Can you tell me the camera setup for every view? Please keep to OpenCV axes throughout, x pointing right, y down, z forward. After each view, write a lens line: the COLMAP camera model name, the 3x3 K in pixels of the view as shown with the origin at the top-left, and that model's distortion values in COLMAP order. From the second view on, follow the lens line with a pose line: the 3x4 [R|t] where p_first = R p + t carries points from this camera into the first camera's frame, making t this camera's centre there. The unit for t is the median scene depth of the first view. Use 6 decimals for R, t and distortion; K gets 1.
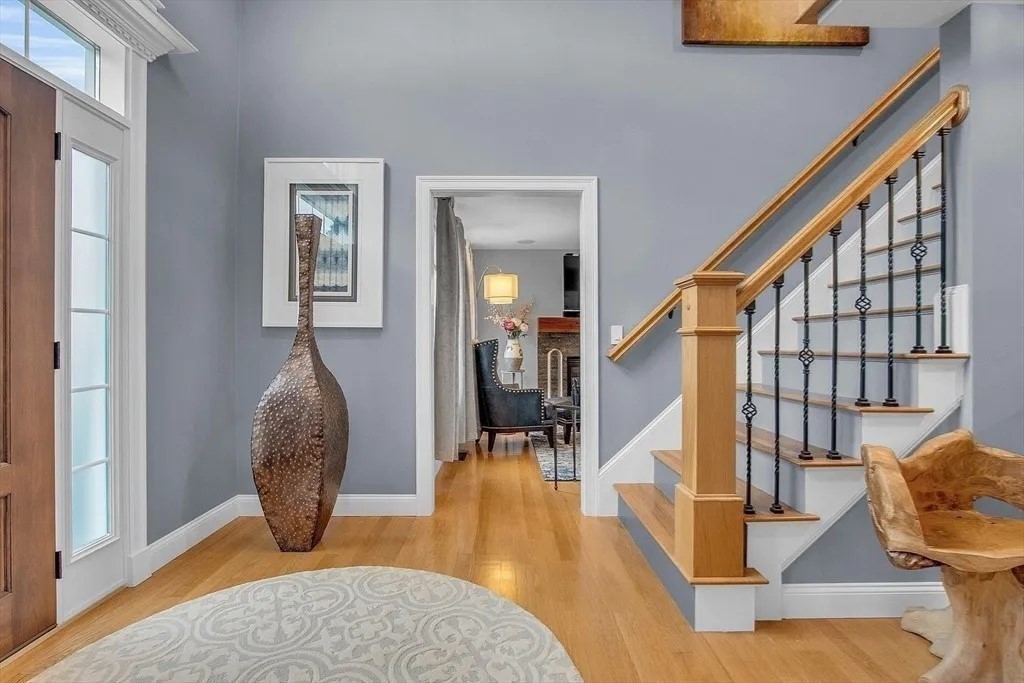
lens RADIAL K [[473.3, 0, 512.0], [0, 473.3, 342.9], [0, 0, 1]] dist [-0.016053, 0.000470]
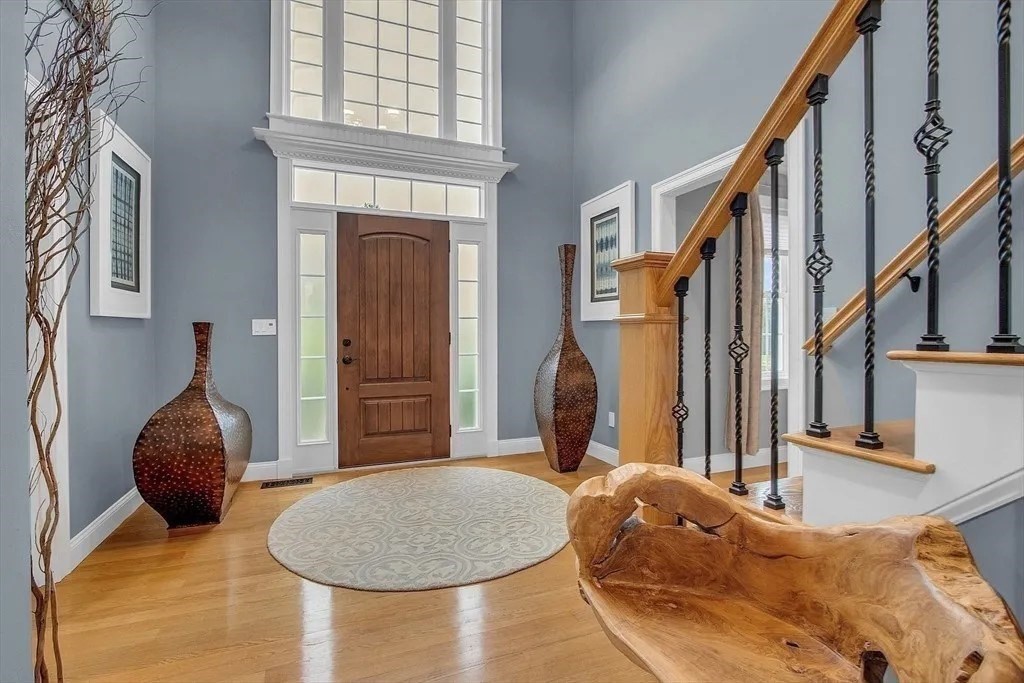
lens RADIAL K [[473.3, 0, 508.3], [0, 473.3, 340.7], [0, 0, 1]] dist [-0.016053, 0.000470]
pose [[0.348723, 0.011203, -0.937159, 1.170414], [0.012721, 0.999780, 0.016685, -0.002441], [0.937139, -0.017740, 0.348504, 0.421270]]
